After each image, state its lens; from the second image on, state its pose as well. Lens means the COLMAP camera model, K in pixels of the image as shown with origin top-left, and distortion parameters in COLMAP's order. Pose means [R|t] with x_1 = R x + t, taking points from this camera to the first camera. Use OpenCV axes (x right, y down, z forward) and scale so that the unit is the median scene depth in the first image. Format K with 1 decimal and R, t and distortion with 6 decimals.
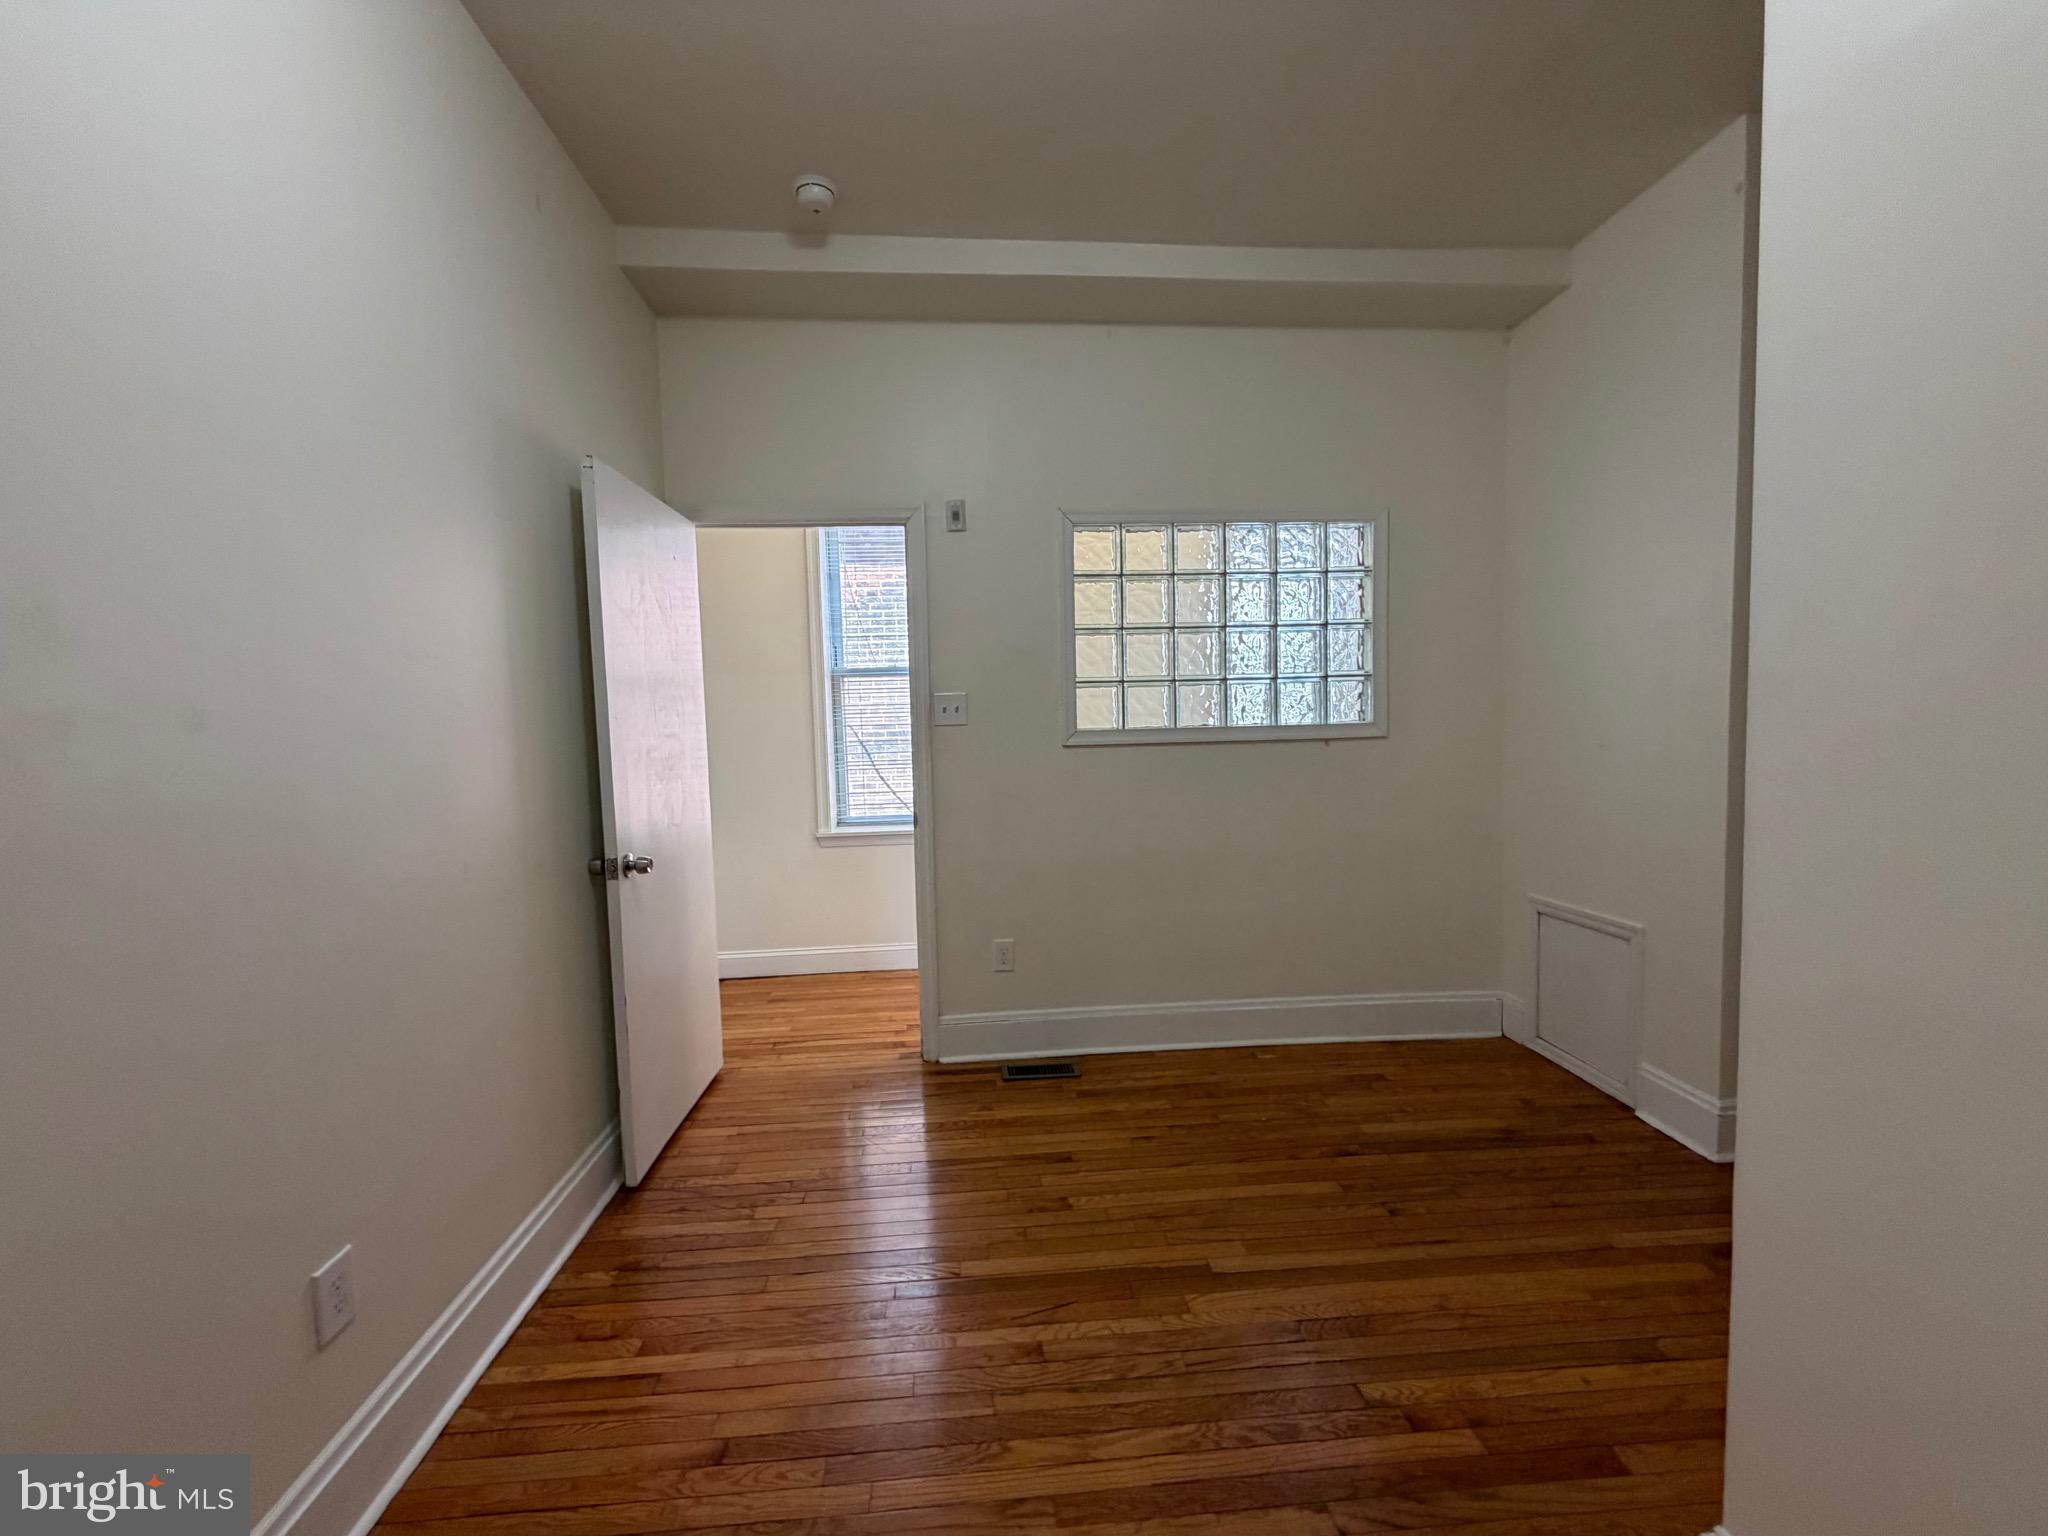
lens RADIAL K [[819.0, 0, 1024.3], [0, 819.0, 767.4], [0, 0, 1]] dist [-0.000748, 0.000609]
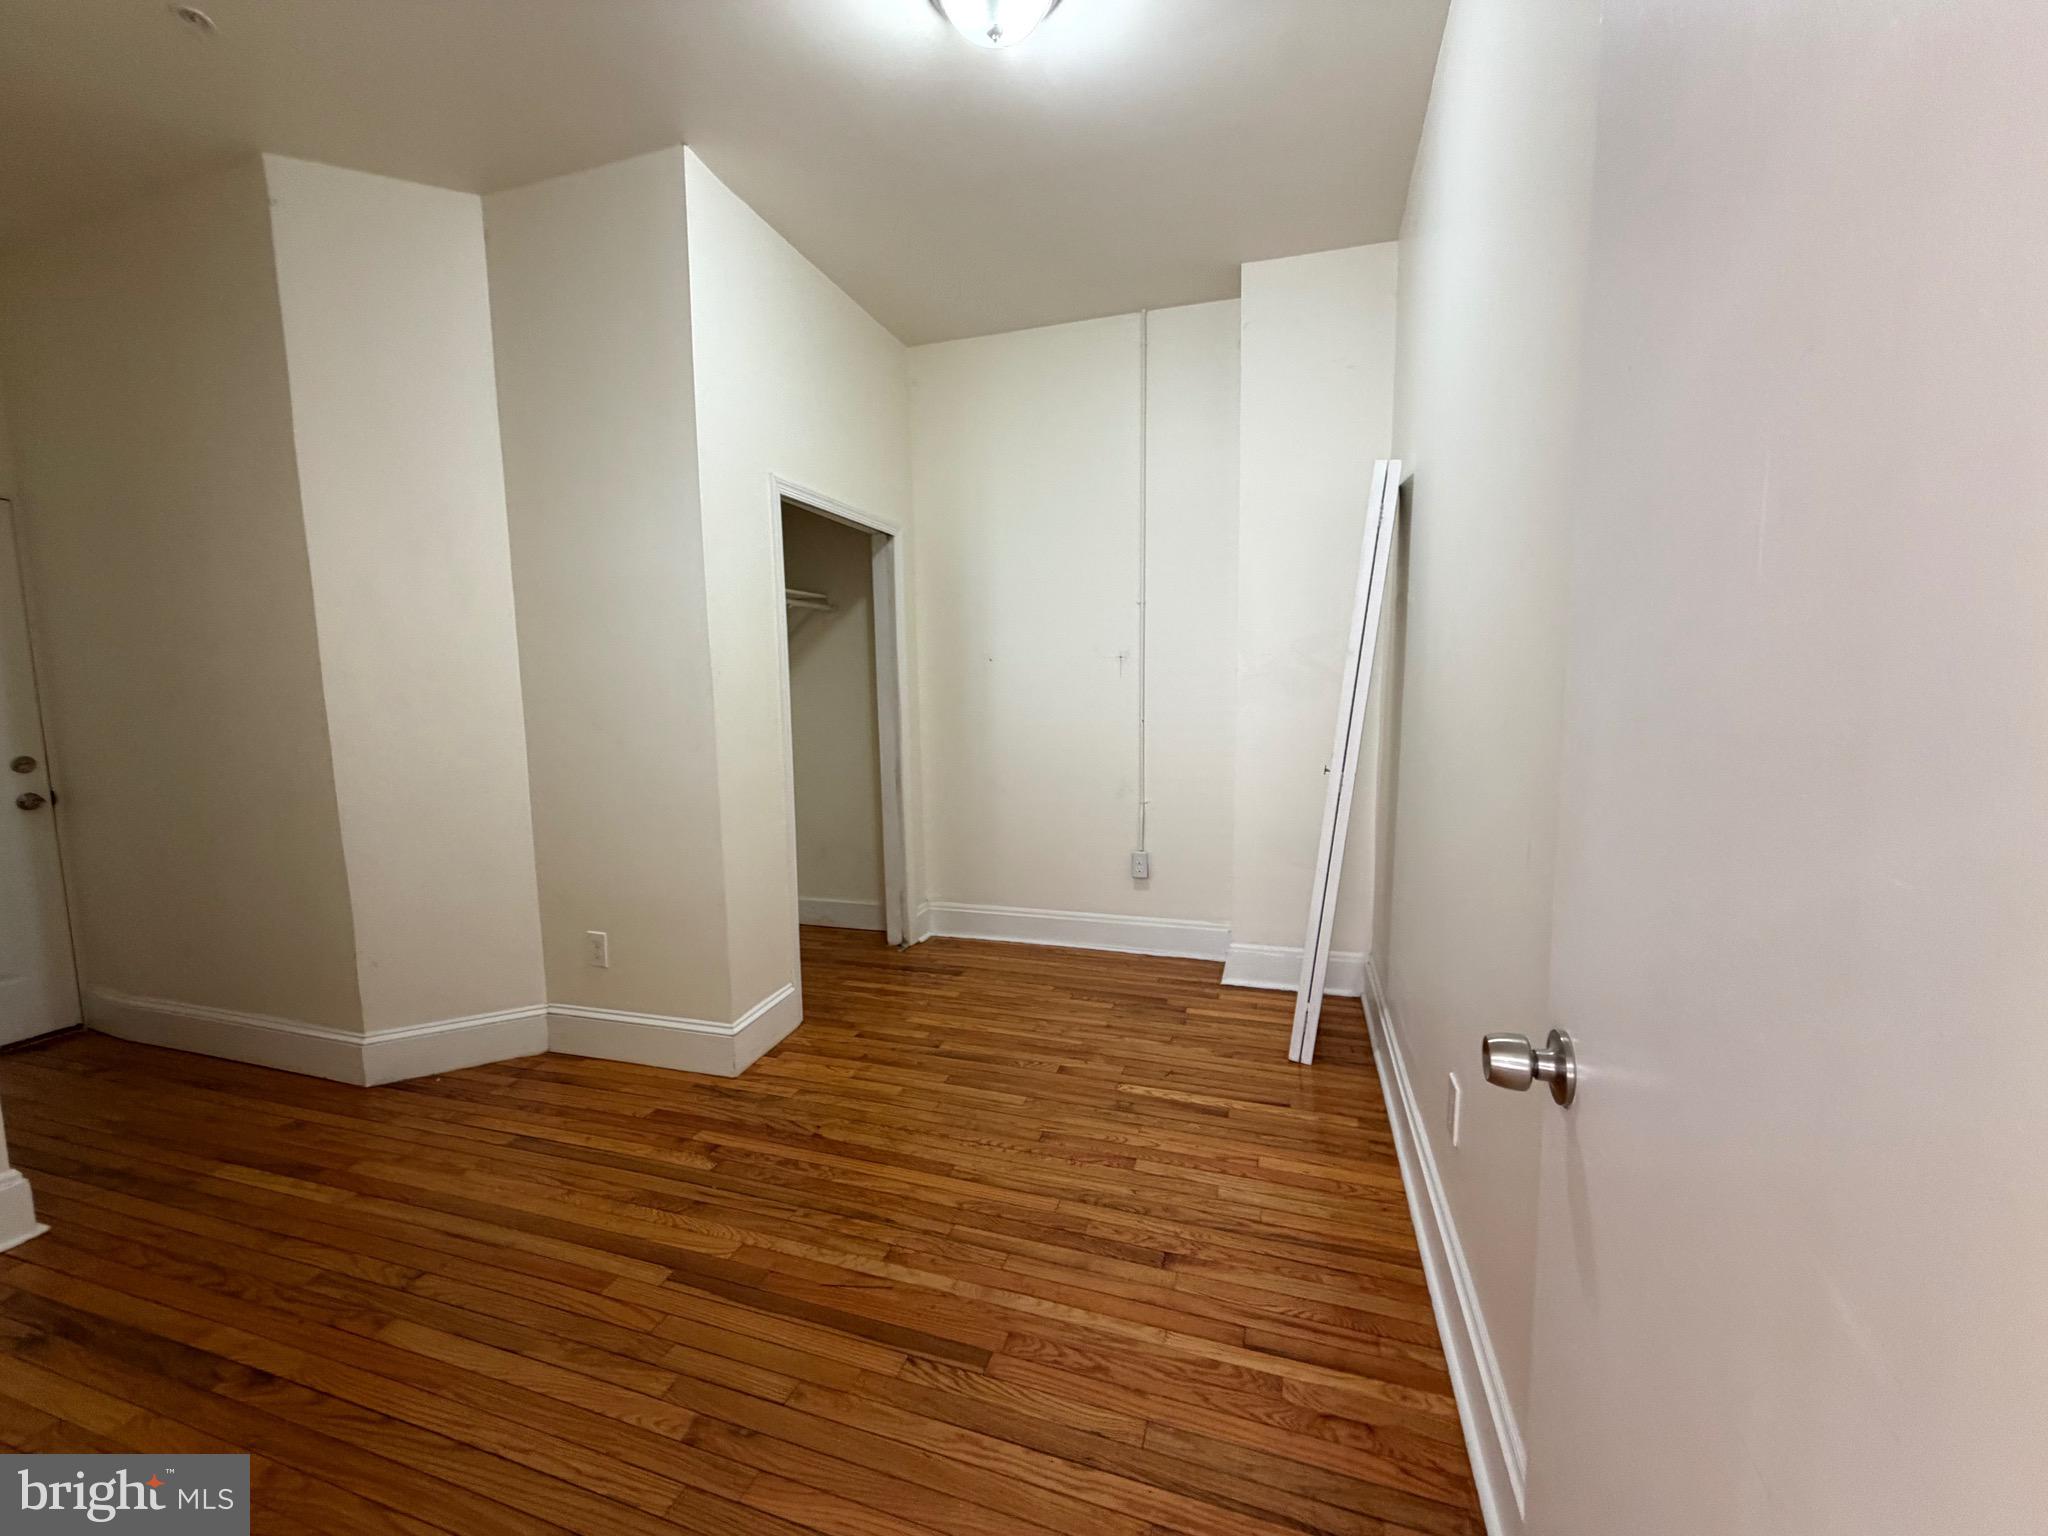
lens RADIAL K [[819.0, 0, 1025.7], [0, 819.0, 774.4], [0, 0, 1]] dist [-0.000748, 0.000609]
pose [[-0.928593, -0.004563, 0.371071, -0.547221], [0.055612, 0.986922, 0.151303, -0.071173], [-0.366909, 0.161135, -0.916195, 1.819314]]
